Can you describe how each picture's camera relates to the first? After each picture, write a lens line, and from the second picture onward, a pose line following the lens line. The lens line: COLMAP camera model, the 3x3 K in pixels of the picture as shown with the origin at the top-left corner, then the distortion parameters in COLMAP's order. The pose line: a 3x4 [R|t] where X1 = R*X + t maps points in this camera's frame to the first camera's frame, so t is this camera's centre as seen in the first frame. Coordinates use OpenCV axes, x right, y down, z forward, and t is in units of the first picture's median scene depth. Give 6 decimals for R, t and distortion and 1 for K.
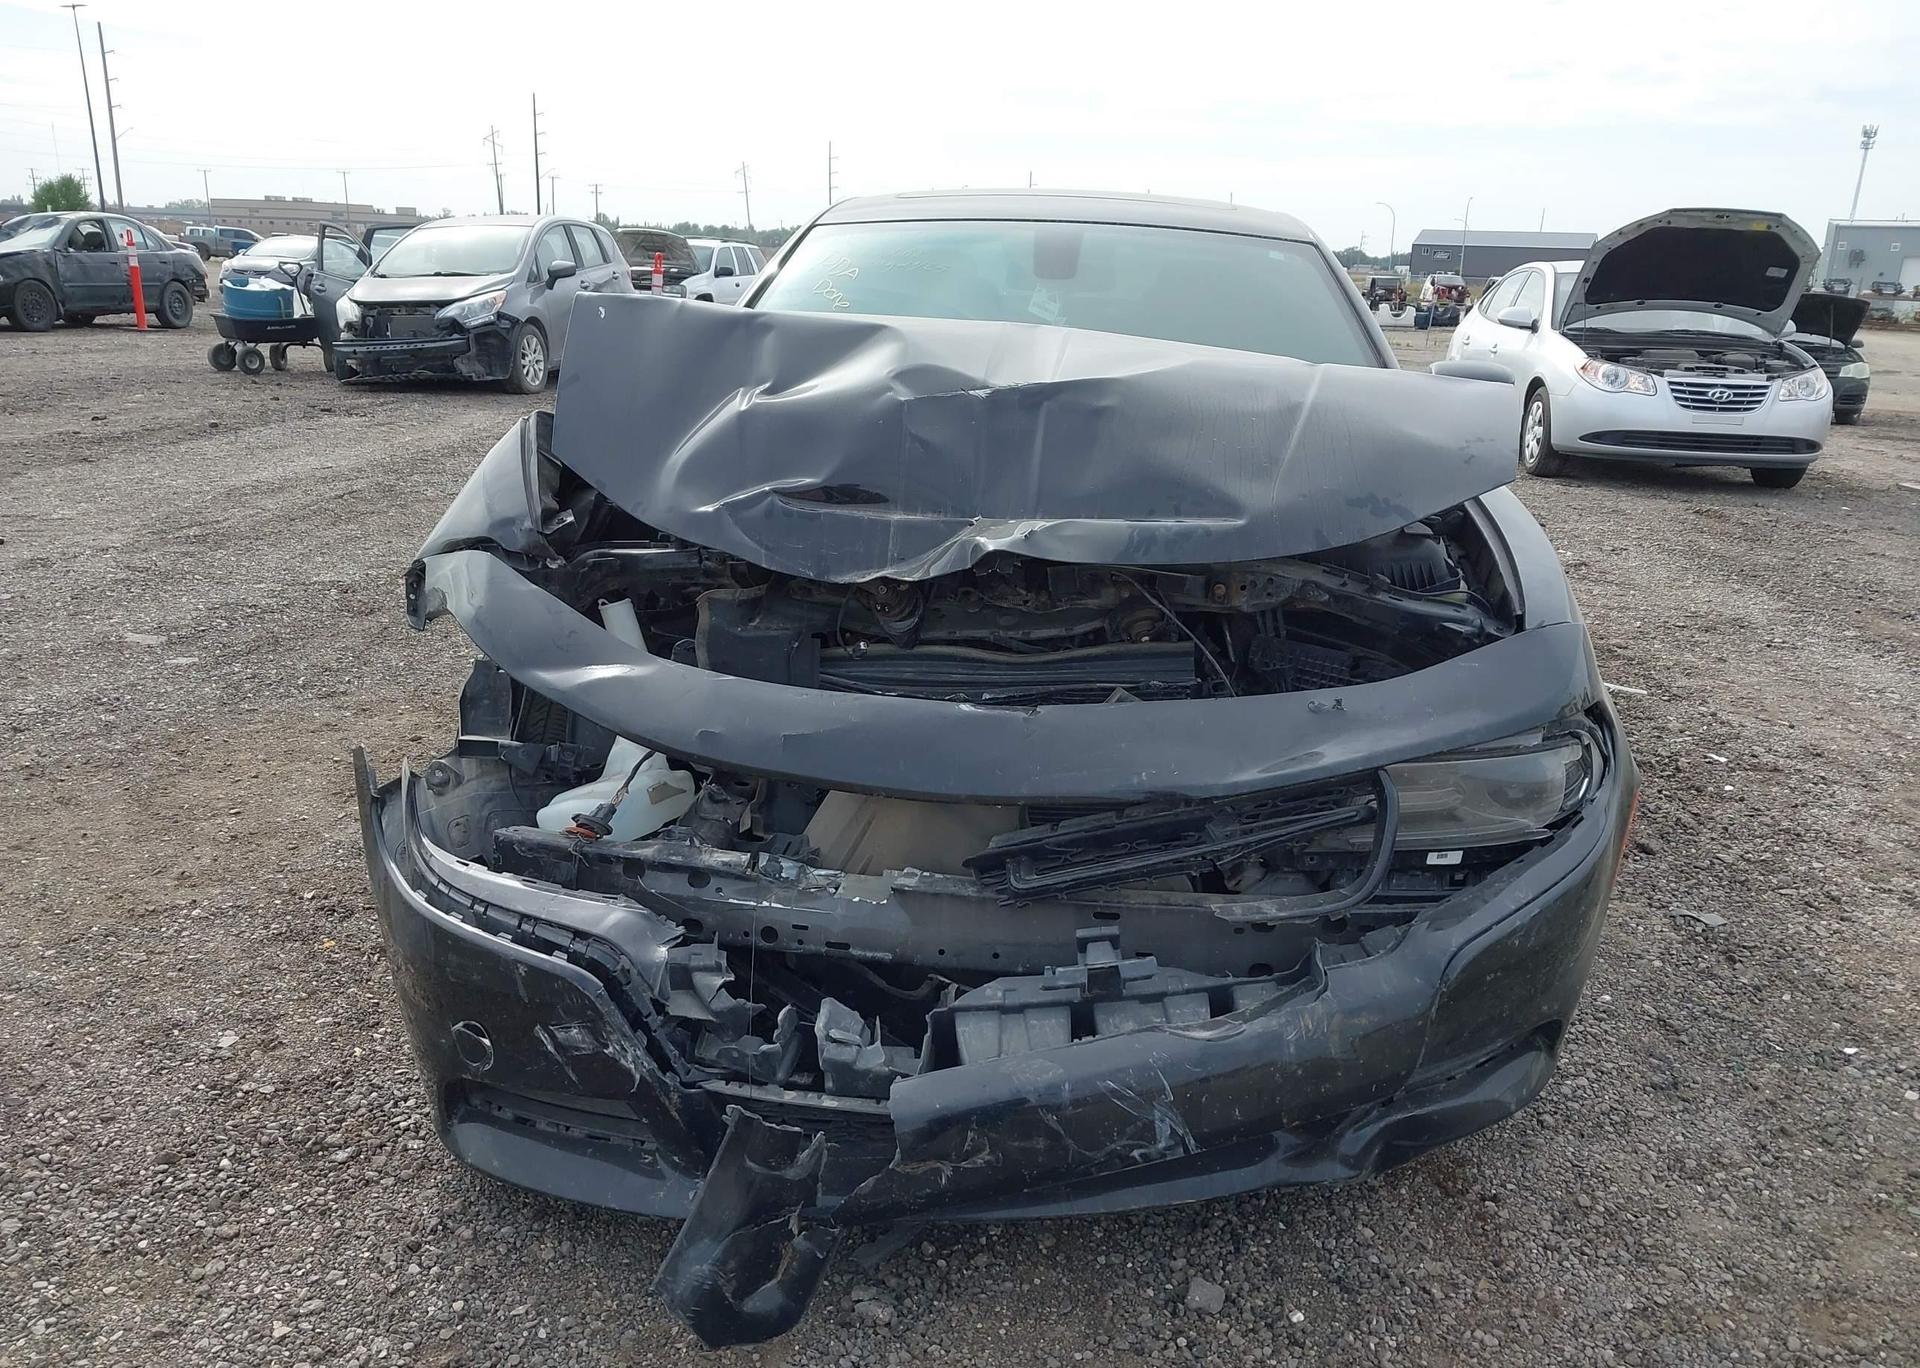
lens RADIAL K [[1646.9, 0, 931.3], [0, 1646.9, 680.5], [0, 0, 1]] dist [0.041774, -0.010704]
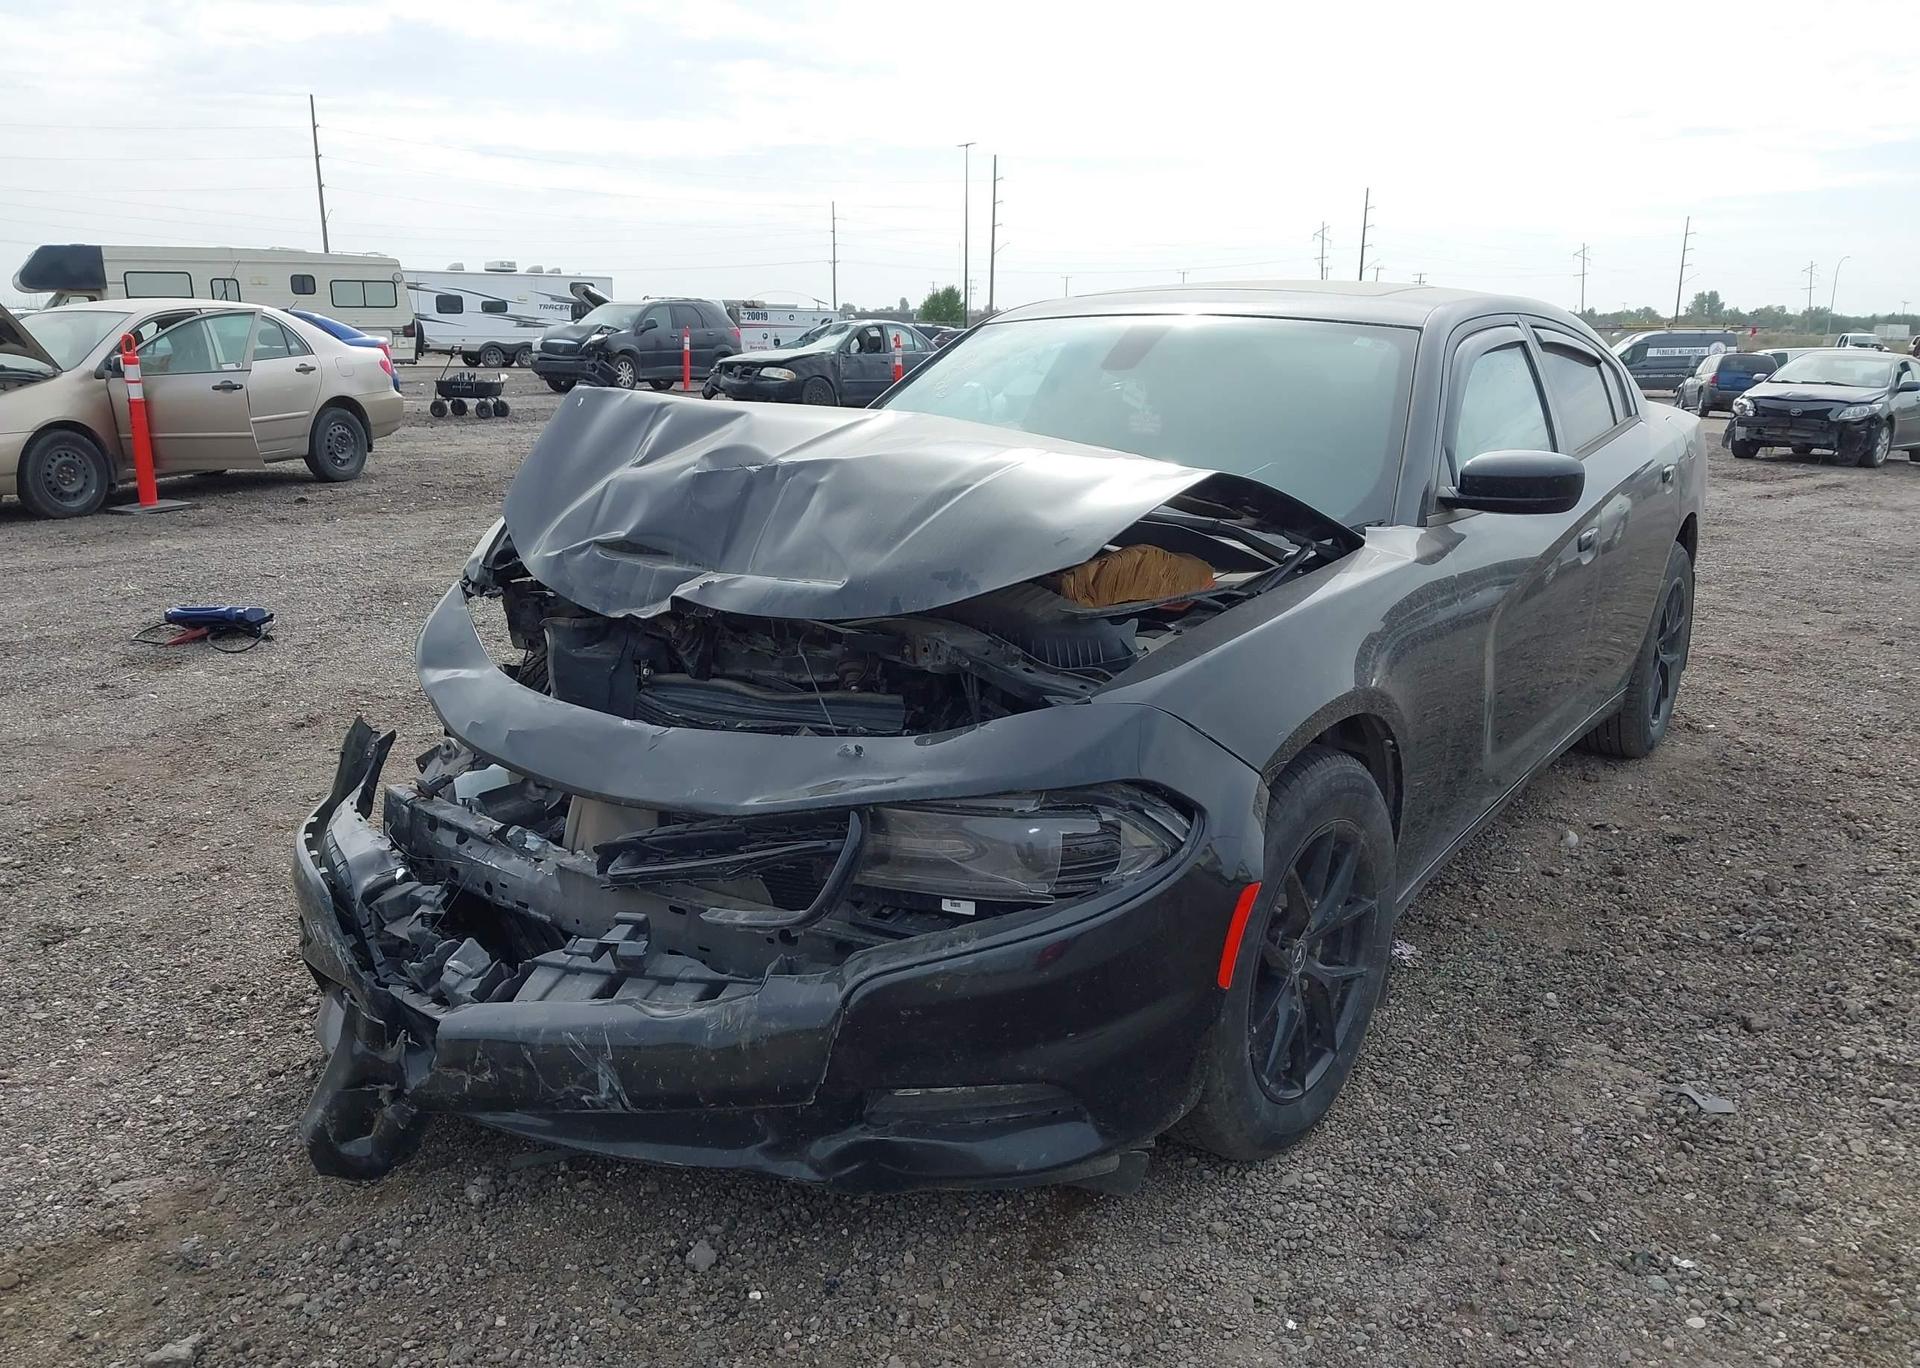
lens RADIAL K [[1653.2, 0, 960.0], [0, 1653.2, 684.0], [0, 0, 1]] dist [0.123499, -0.006214]
pose [[0.867093, 0.087937, -0.490324, 0.815832], [-0.113149, 0.993336, -0.021944, -0.012811], [0.485127, 0.074507, 0.871264, 0.051495]]
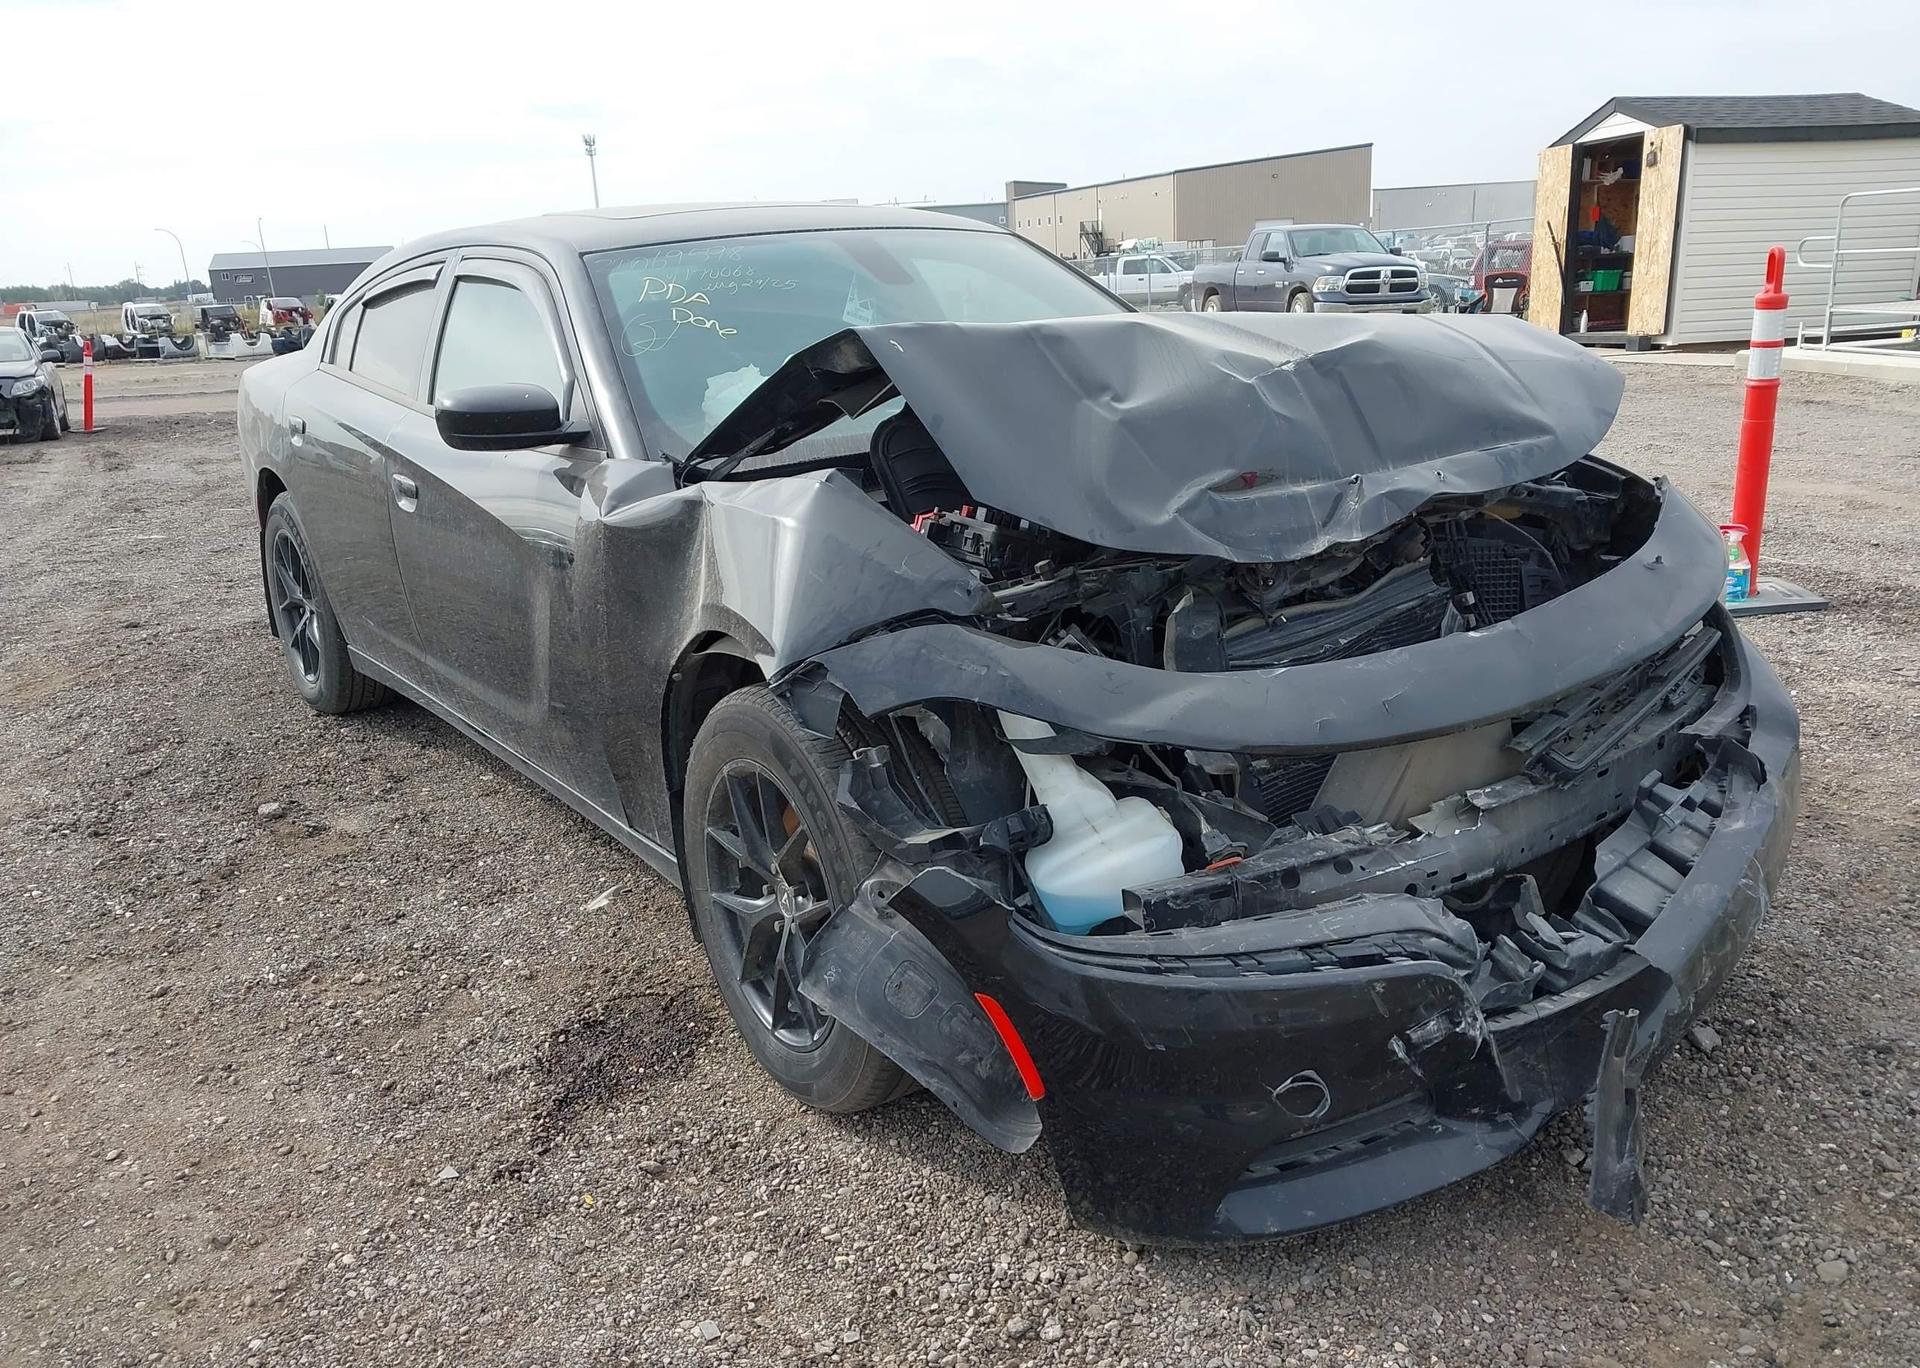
lens RADIAL K [[1713.8, 0, 920.7], [0, 1713.8, 684.4], [0, 0, 1]] dist [-0.004402, 0.000636]
pose [[0.711614, -0.241384, 0.659803, -0.984287], [0.252159, 0.964305, 0.080823, -0.134586], [-0.655760, 0.108861, 0.747080, 0.378433]]
